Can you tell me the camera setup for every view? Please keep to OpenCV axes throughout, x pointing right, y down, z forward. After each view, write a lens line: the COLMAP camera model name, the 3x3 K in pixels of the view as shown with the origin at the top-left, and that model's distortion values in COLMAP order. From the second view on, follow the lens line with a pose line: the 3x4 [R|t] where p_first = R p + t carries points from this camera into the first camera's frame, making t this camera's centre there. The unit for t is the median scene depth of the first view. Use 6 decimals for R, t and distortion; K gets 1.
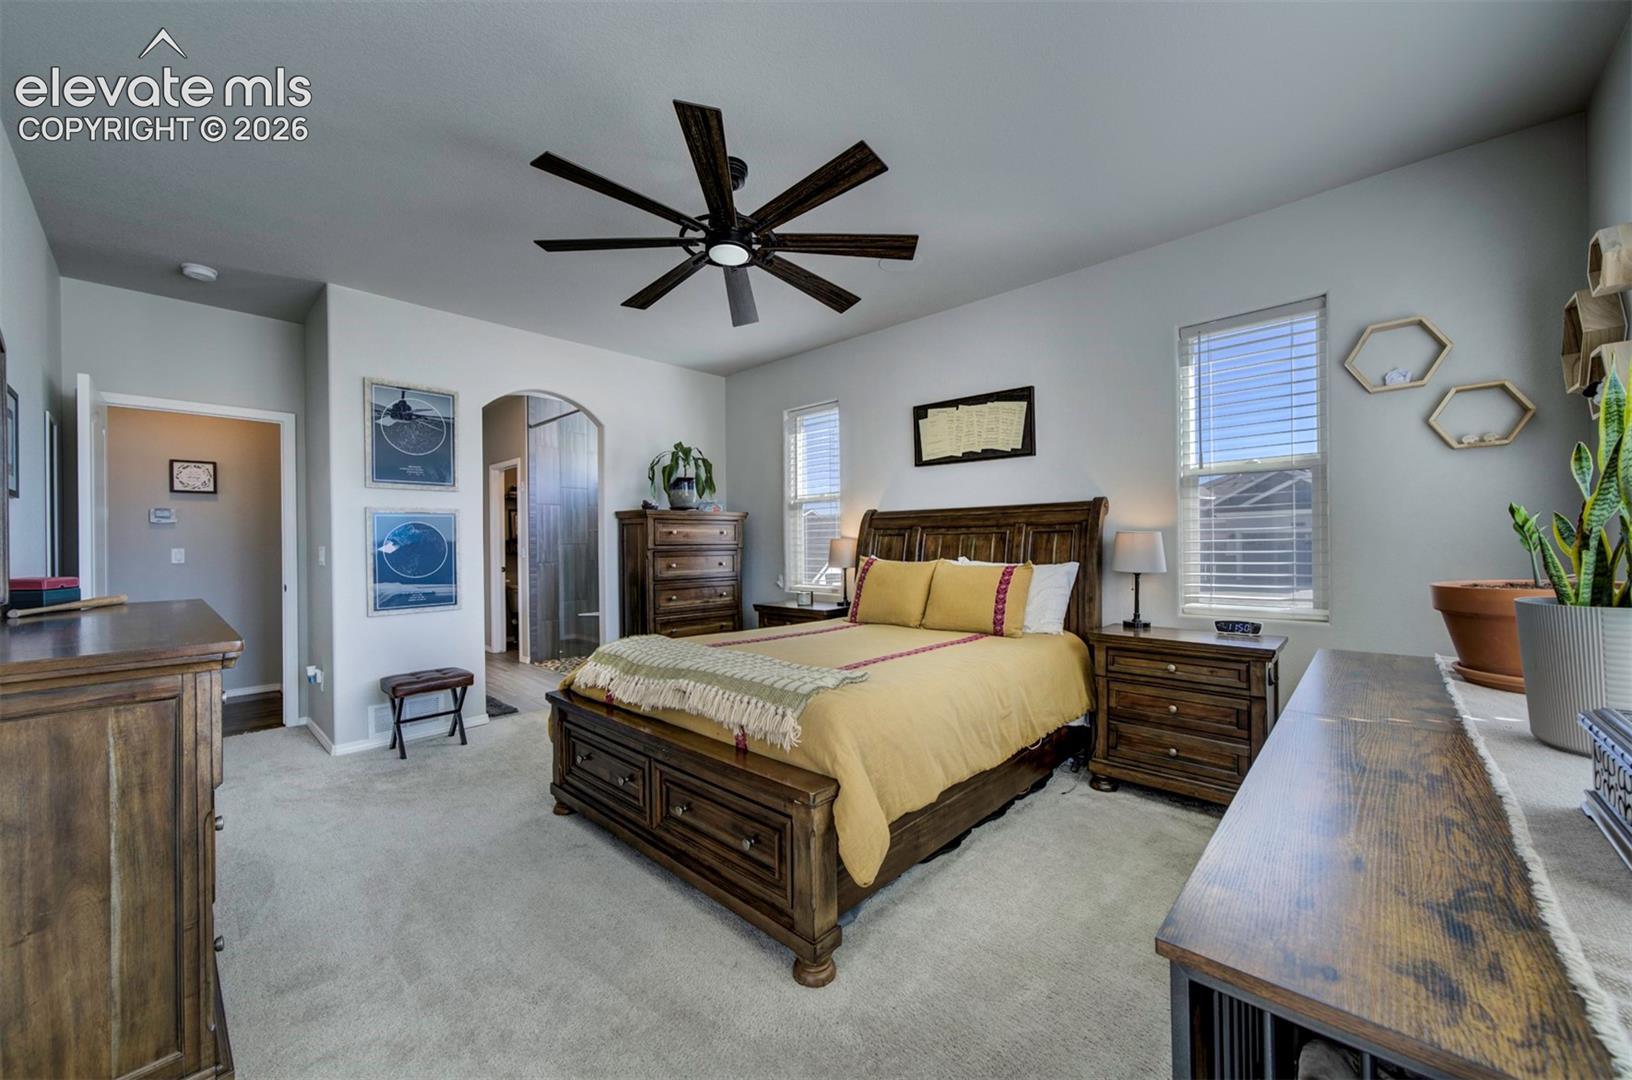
lens RADIAL K [[599.0, 0, 805.1], [0, 599.0, 543.0], [0, 0, 1]] dist [-0.000147, 0.000388]
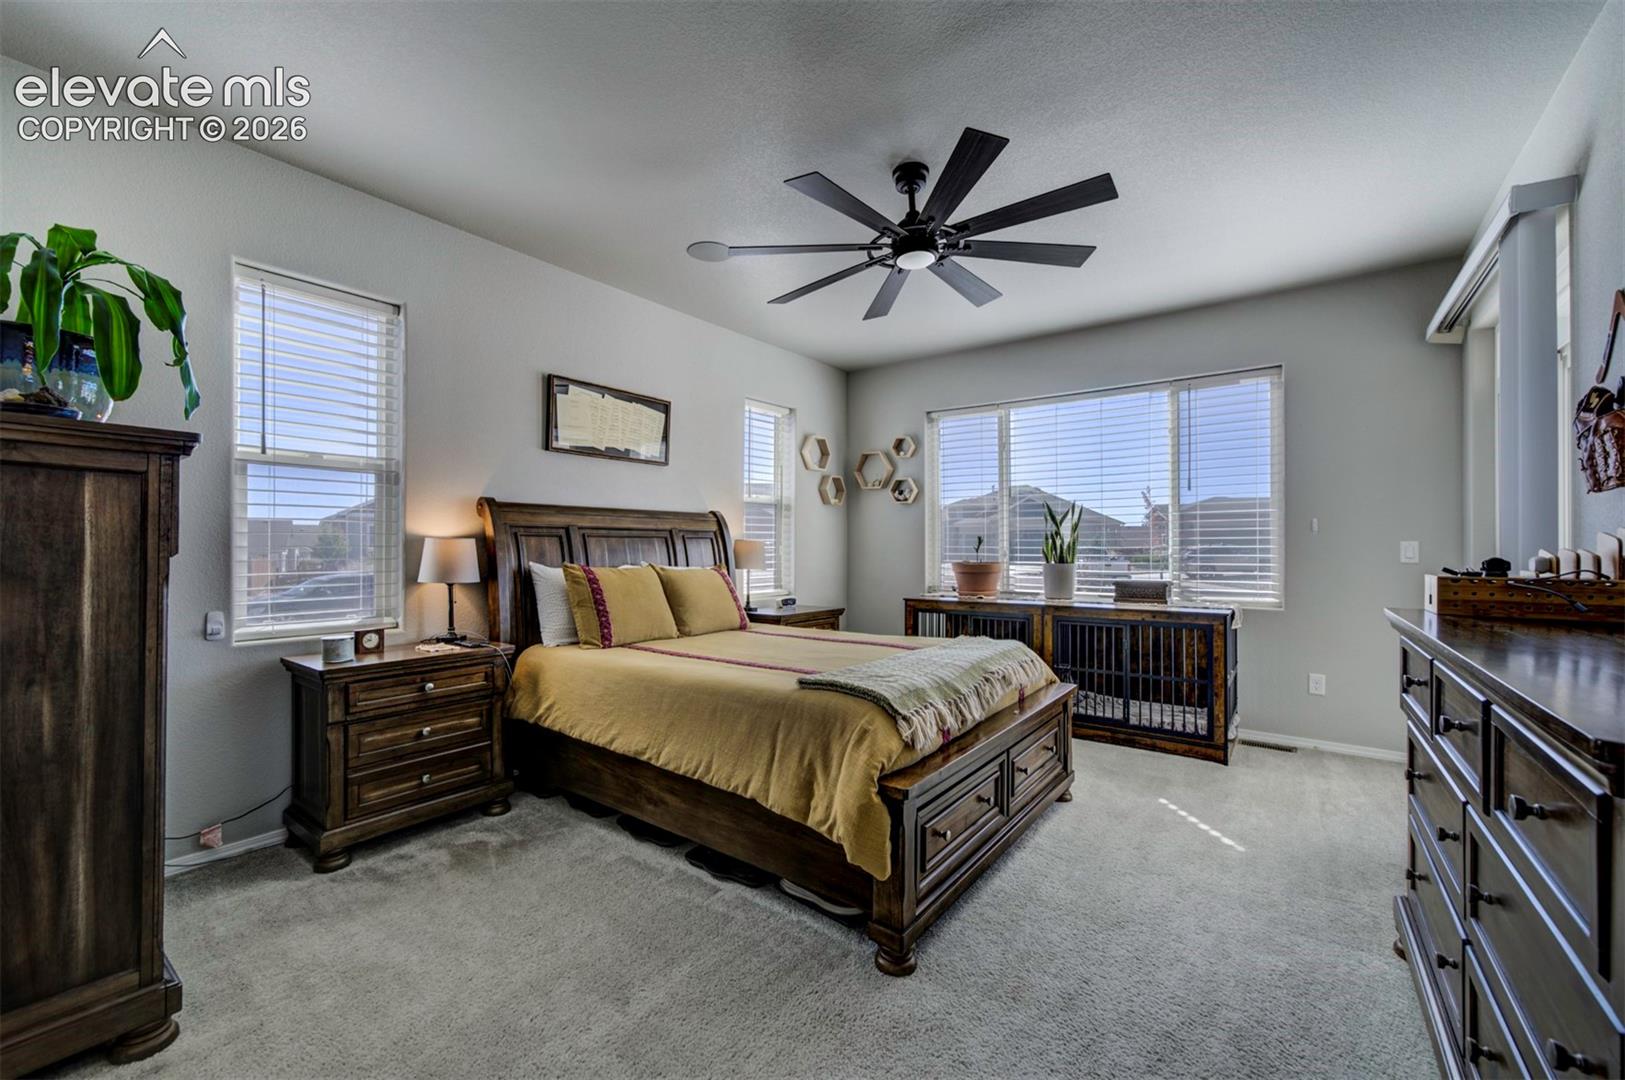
lens RADIAL K [[653.0, 0, 819.8], [0, 653.0, 539.1], [0, 0, 1]] dist [-0.026444, 0.000100]
pose [[-0.119551, 0.021040, 0.992605, -0.733914], [0.005043, 0.999775, -0.020585, 0.007935], [-0.992815, 0.002544, -0.119630, 0.797548]]
